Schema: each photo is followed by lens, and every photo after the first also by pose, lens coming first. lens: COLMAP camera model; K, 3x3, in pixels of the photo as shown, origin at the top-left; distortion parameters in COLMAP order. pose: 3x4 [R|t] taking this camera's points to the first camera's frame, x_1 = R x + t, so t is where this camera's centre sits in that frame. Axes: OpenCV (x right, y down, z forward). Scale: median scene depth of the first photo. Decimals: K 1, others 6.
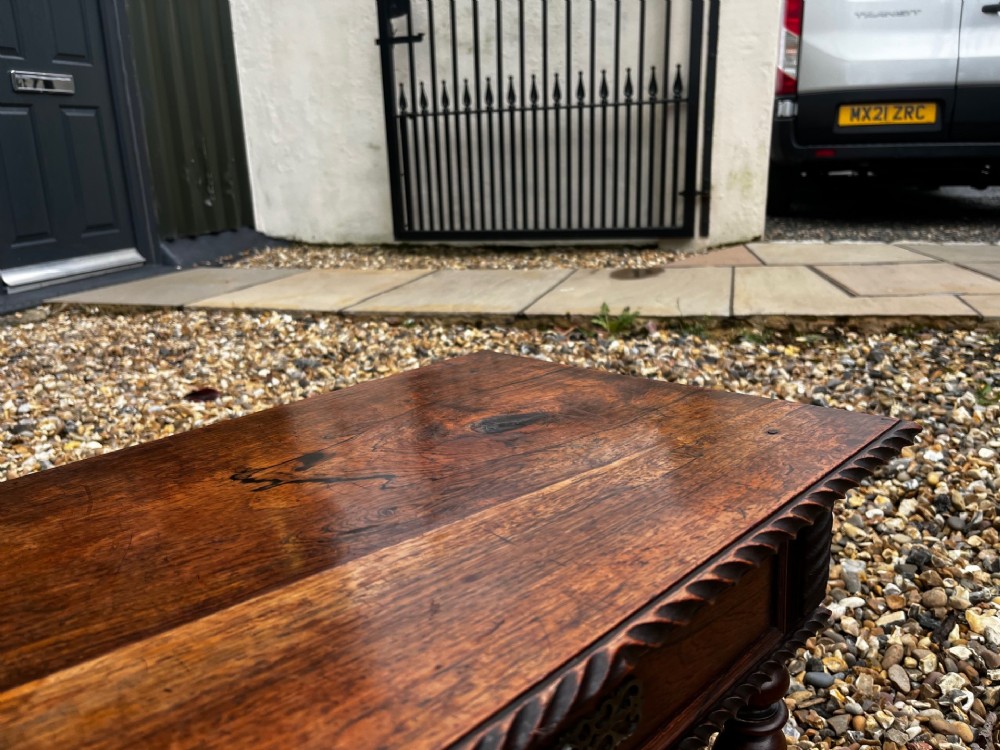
lens RADIAL K [[770.1, 0, 504.8], [0, 770.1, 369.5], [0, 0, 1]] dist [0.050357, -0.088888]
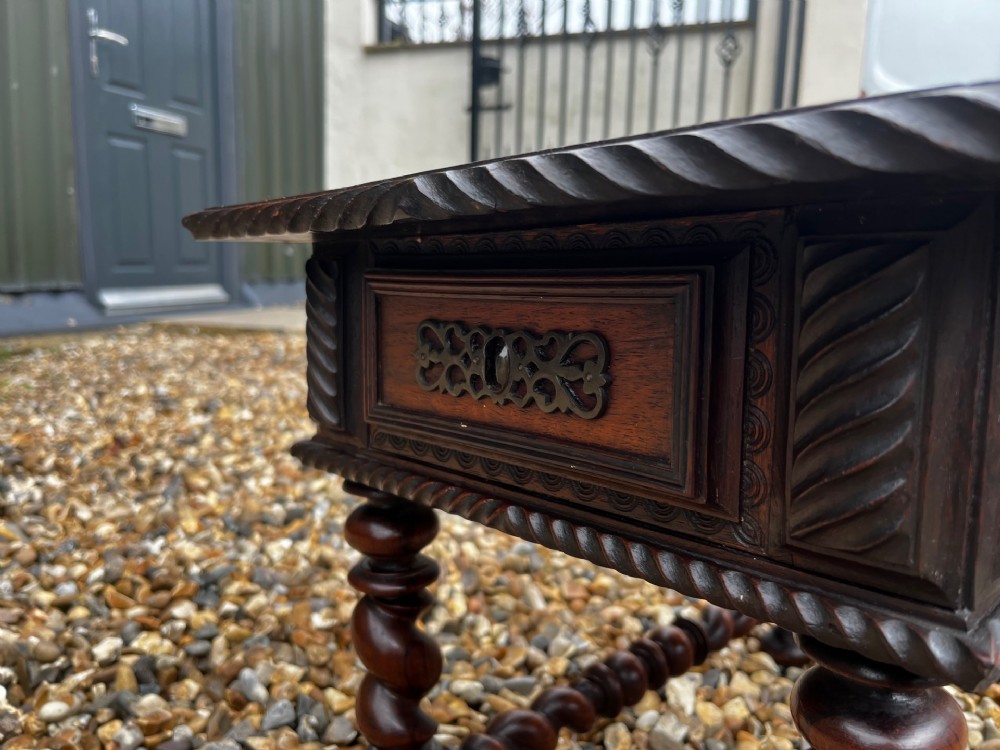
lens RADIAL K [[770.1, 0, 498.3], [0, 770.1, 382.7], [0, 0, 1]] dist [0.050357, -0.088888]
pose [[0.997680, 0.062918, -0.025994, -0.093568], [-0.065397, 0.991863, -0.109225, 0.078414], [0.018910, 0.110672, 0.993677, -0.010886]]
